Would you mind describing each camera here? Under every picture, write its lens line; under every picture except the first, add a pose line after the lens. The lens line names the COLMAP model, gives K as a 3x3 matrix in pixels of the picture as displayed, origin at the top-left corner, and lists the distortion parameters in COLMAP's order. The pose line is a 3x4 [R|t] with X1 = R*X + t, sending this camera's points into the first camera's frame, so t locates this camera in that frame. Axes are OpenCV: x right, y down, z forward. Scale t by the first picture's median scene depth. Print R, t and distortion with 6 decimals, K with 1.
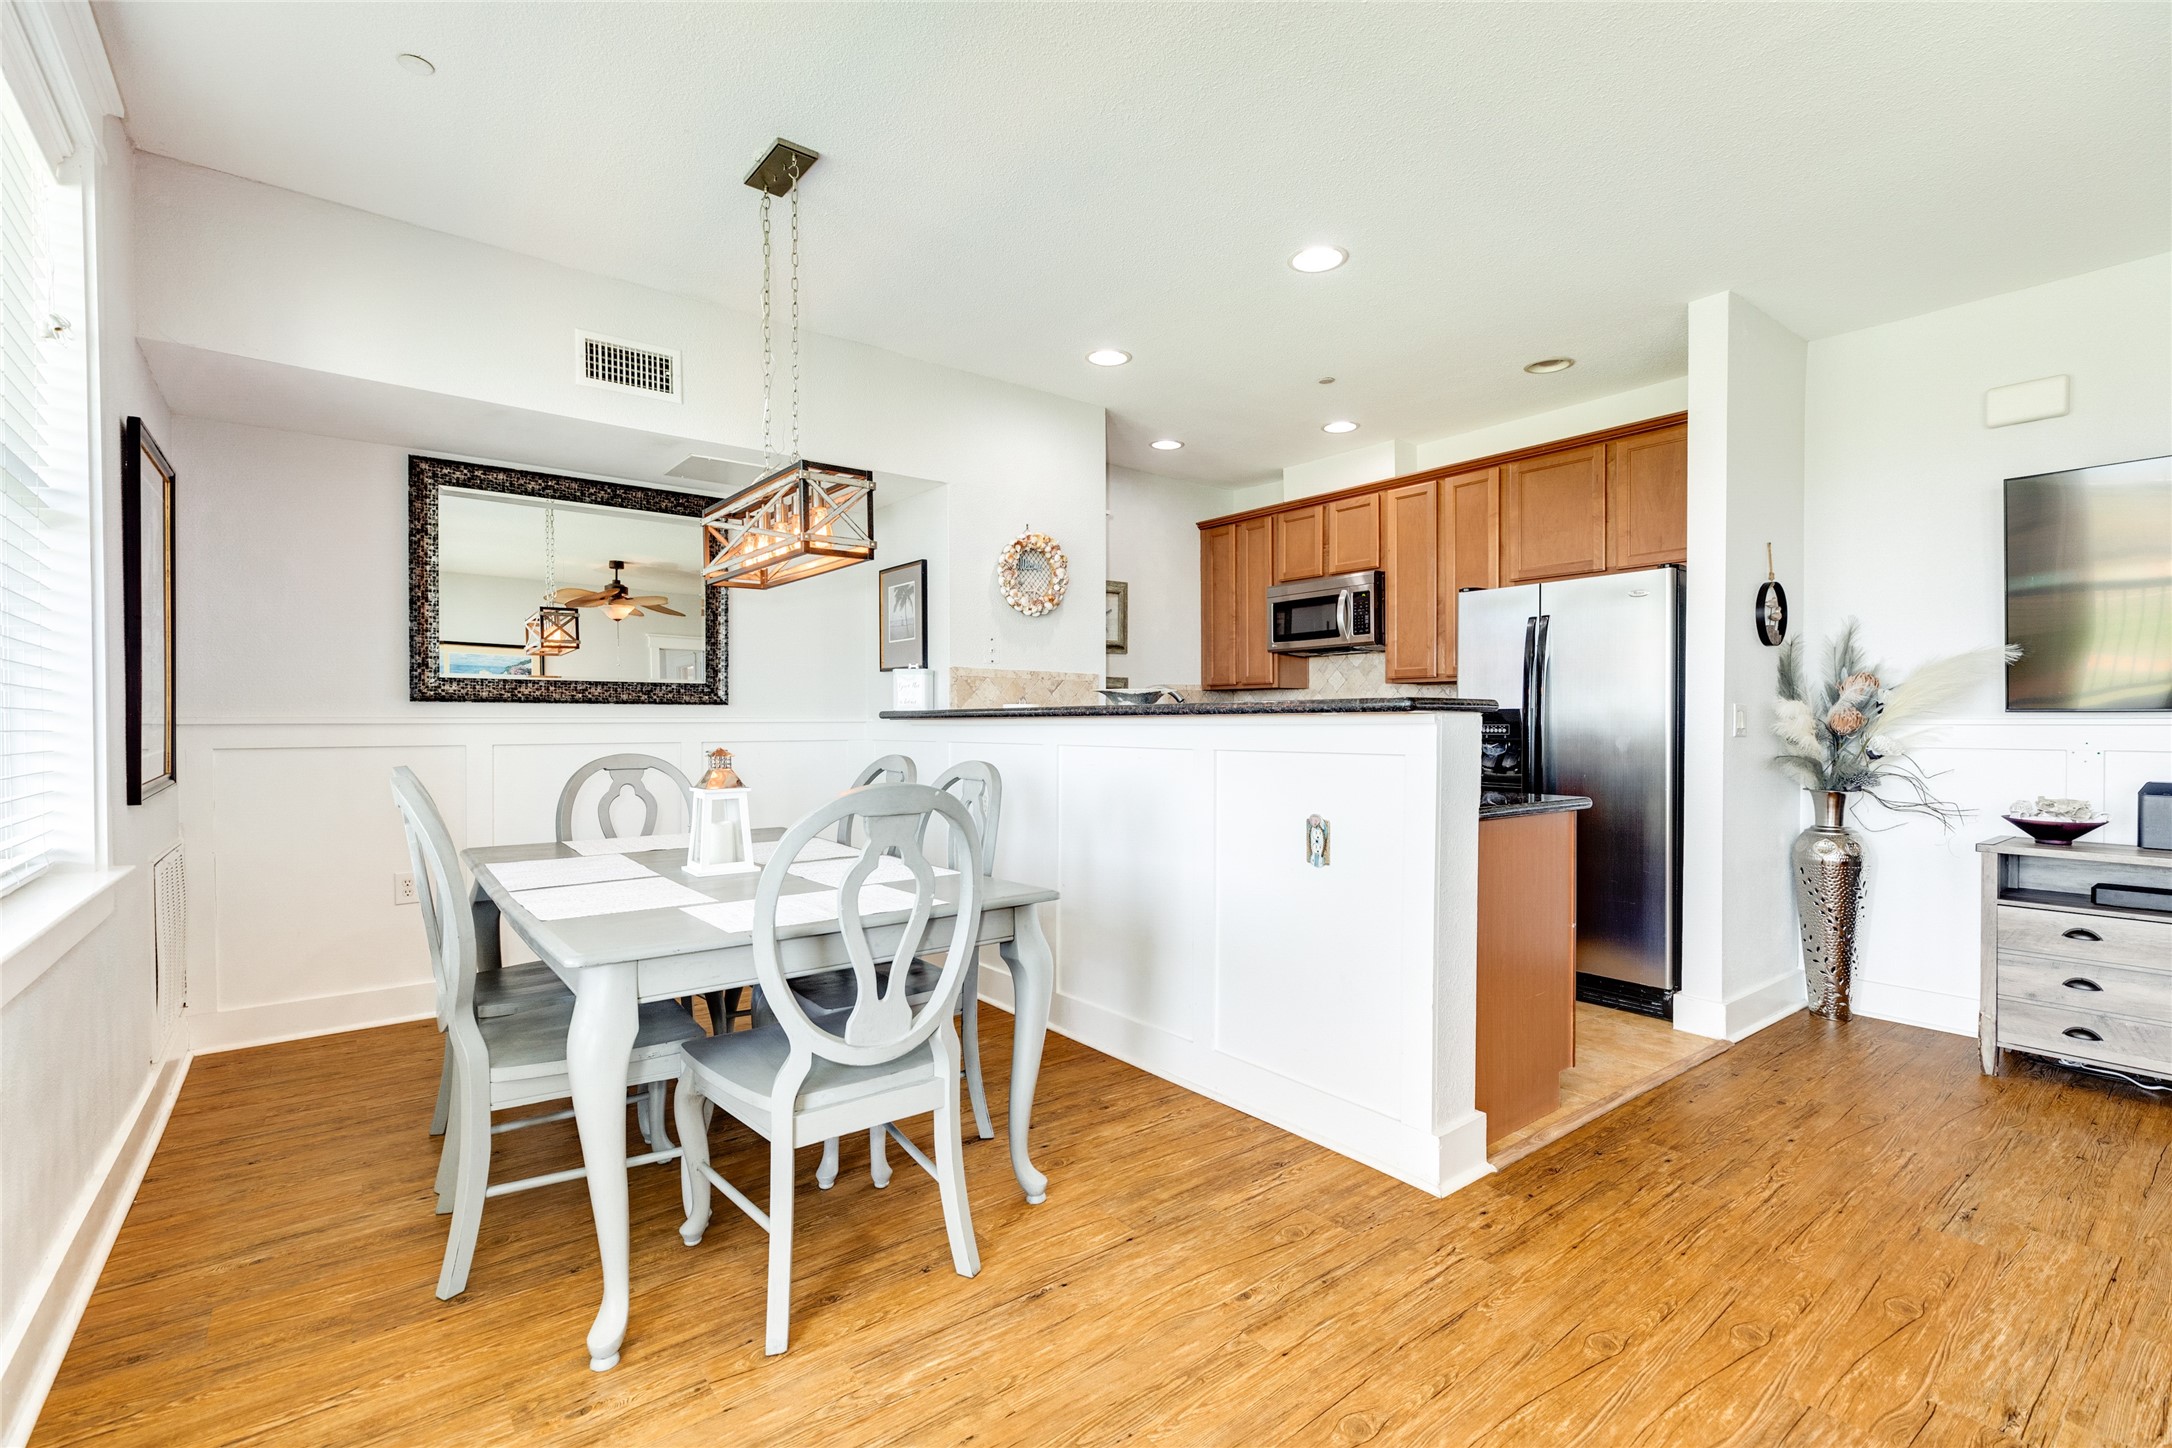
lens RADIAL K [[966.6, 0, 1086.5], [0, 966.6, 727.9], [0, 0, 1]] dist [0.004884, 0.000080]
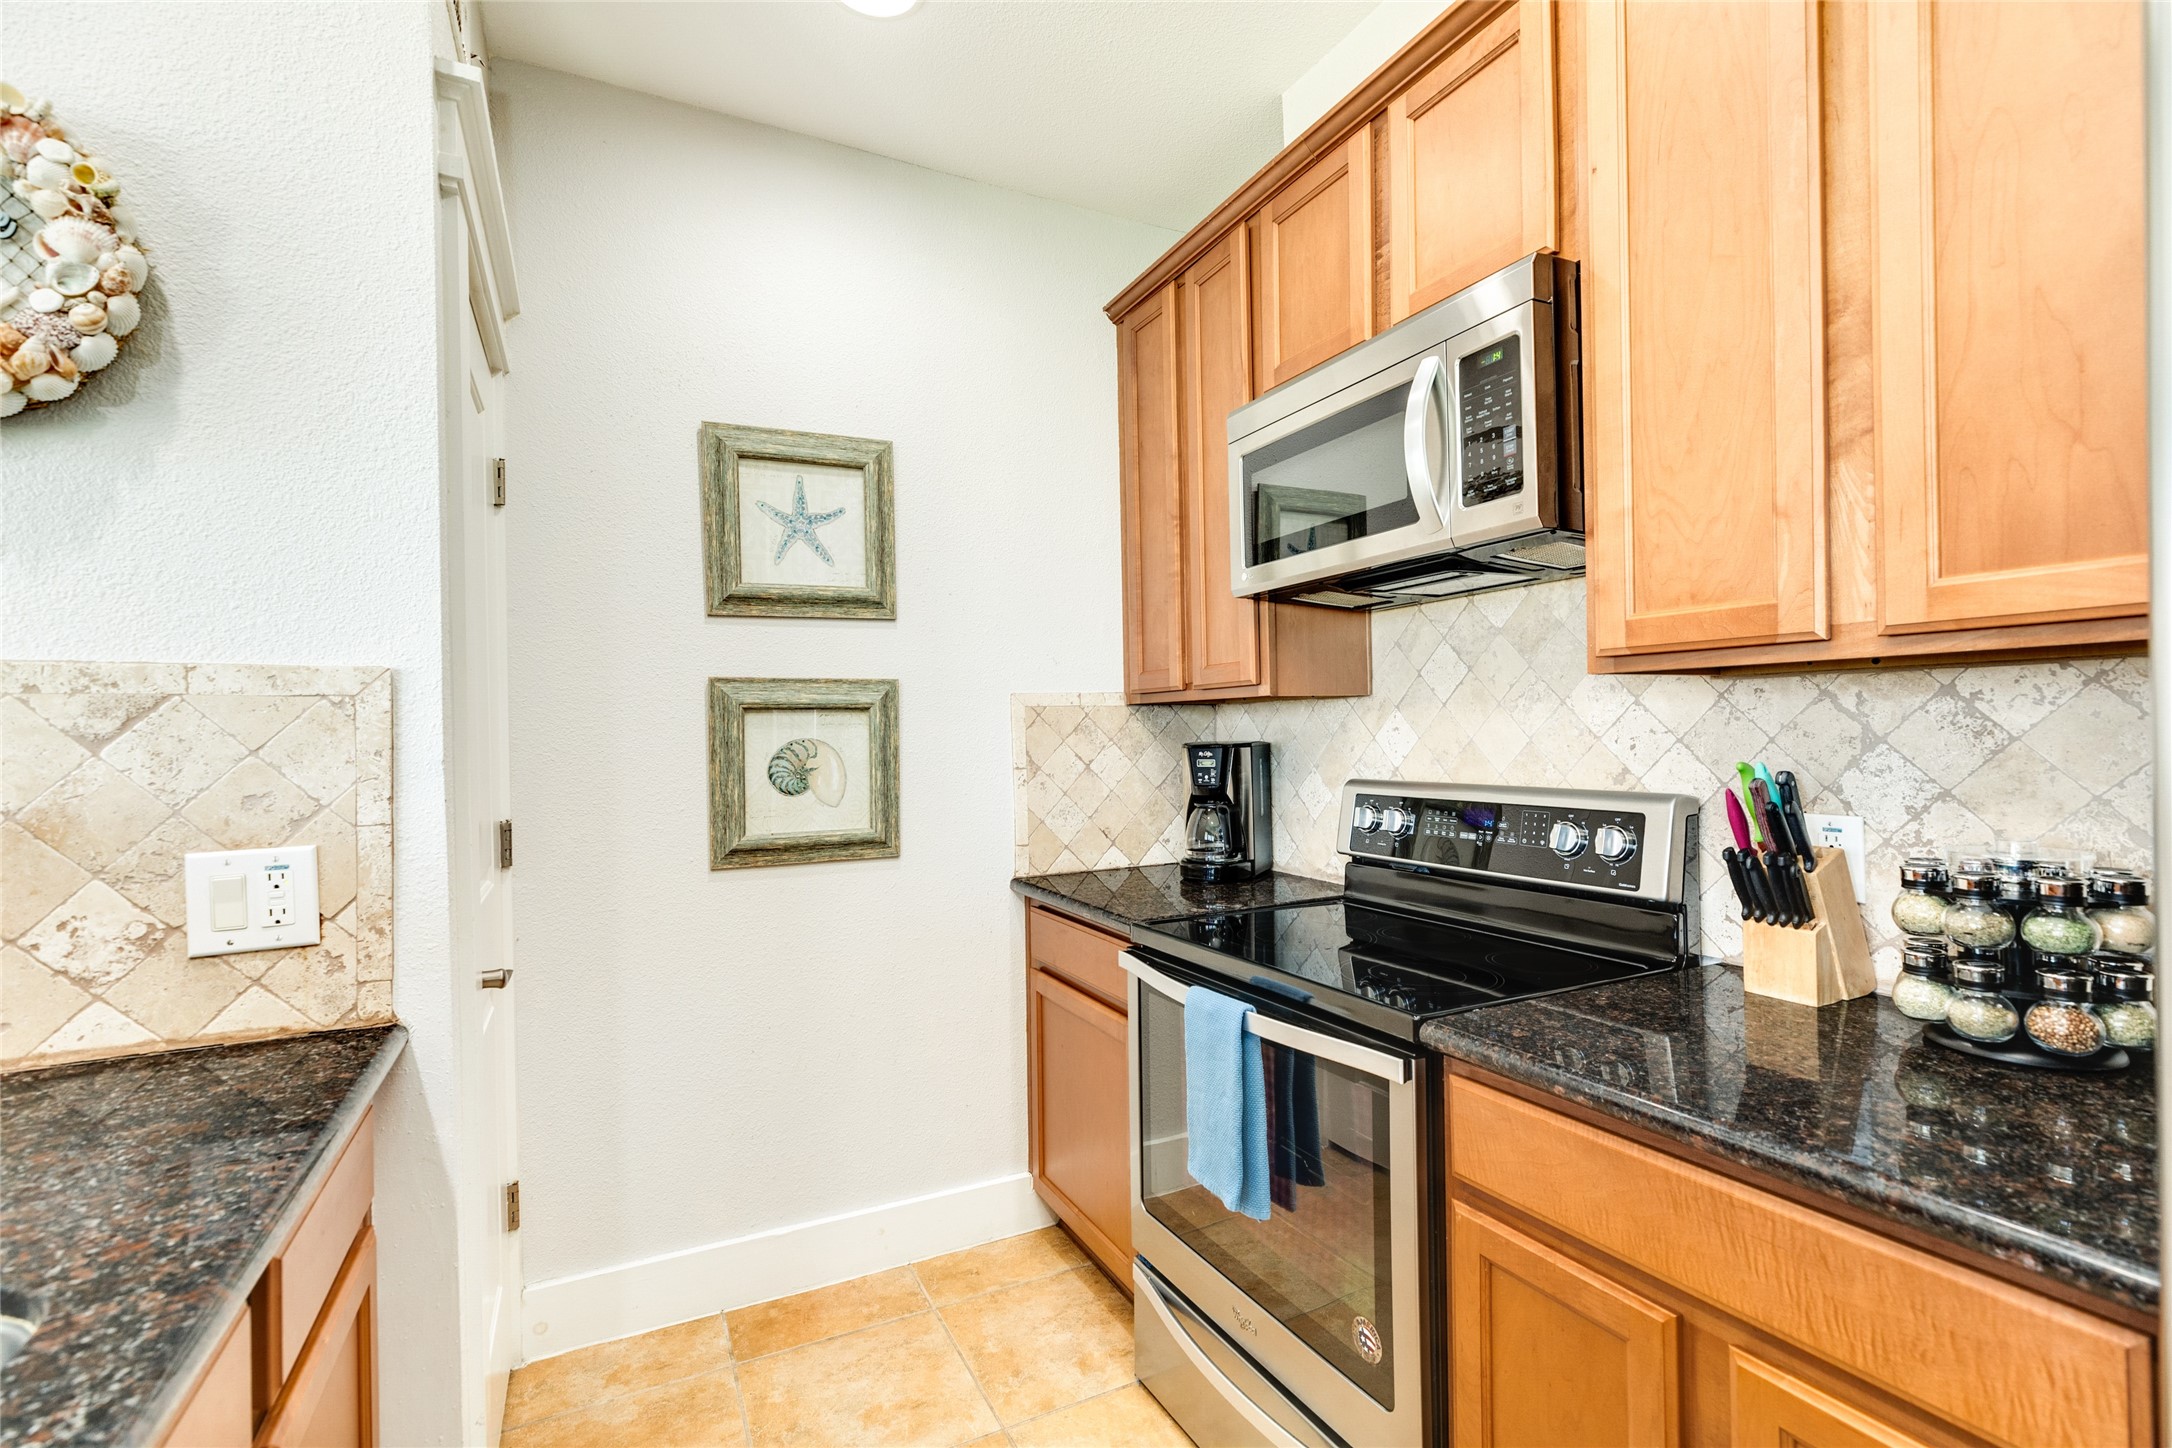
lens RADIAL K [[966.6, 0, 1086.5], [0, 966.6, 727.9], [0, 0, 1]] dist [0.004884, 0.000080]
pose [[0.980250, -0.015546, -0.197152, 0.374555], [0.014147, 0.999864, -0.008500, -0.051673], [0.197257, 0.005543, 0.980336, 1.177118]]
